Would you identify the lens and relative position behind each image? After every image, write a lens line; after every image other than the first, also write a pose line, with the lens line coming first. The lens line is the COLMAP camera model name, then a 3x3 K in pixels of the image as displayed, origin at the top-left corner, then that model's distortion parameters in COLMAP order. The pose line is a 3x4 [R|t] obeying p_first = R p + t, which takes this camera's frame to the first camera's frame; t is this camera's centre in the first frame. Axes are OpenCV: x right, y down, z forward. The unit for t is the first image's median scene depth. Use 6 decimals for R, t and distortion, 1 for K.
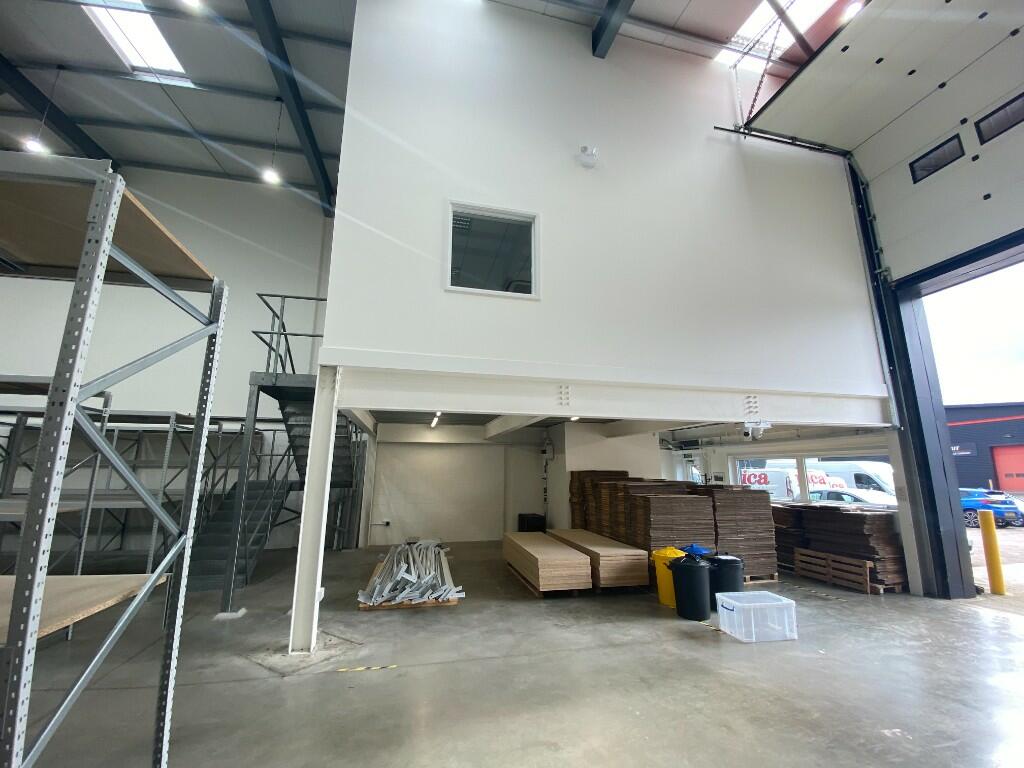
lens RADIAL K [[416.1, 0, 512.0], [0, 416.1, 384.0], [0, 0, 1]] dist [0.012321, -0.015420]
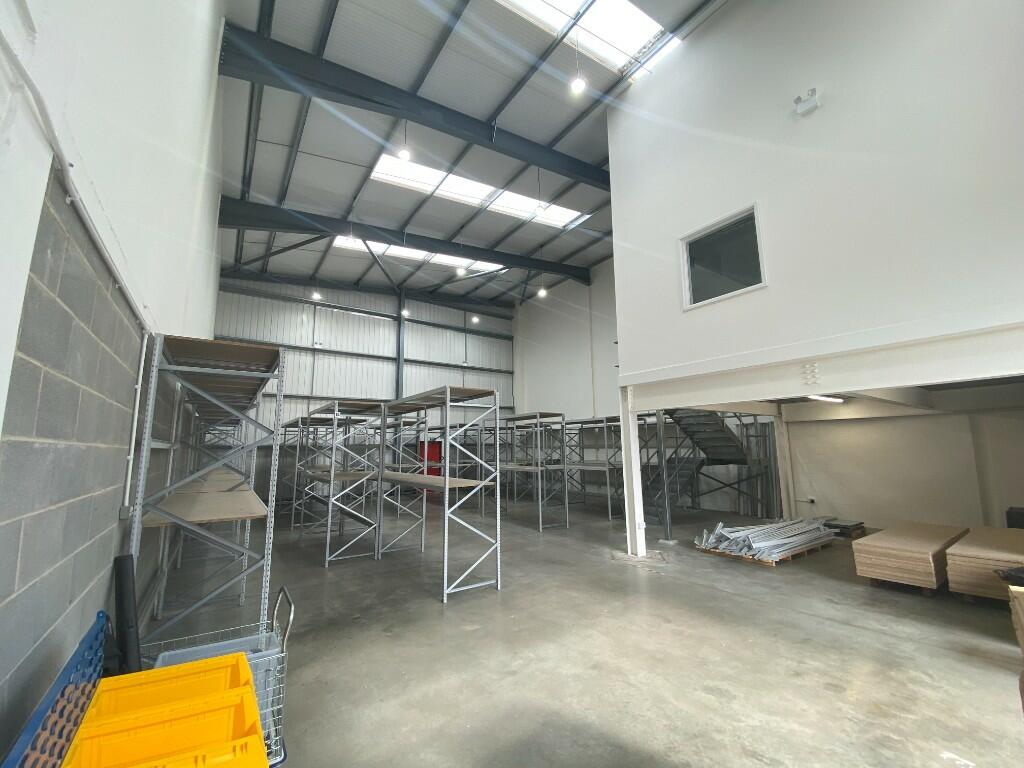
lens RADIAL K [[416.1, 0, 512.0], [0, 416.1, 384.0], [0, 0, 1]] dist [0.012321, -0.015420]
pose [[0.370147, -0.151169, -0.916591, 0.758638], [0.198398, 0.976771, -0.080975, -0.007539], [0.907540, -0.151877, 0.391540, -0.019673]]
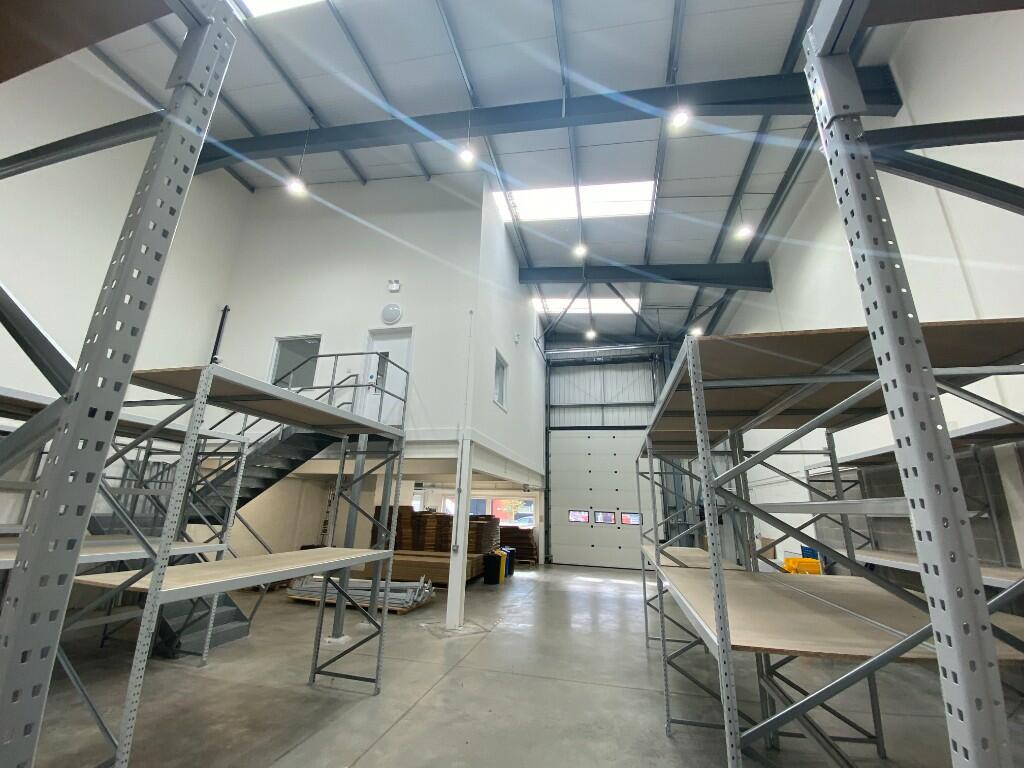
lens RADIAL K [[416.1, 0, 512.0], [0, 416.1, 384.0], [0, 0, 1]] dist [0.012321, -0.015420]
pose [[0.449679, 0.262808, 0.853652, -1.609847], [-0.215288, 0.959447, -0.181971, -0.000255], [-0.866856, -0.101953, 0.488022, 0.117048]]
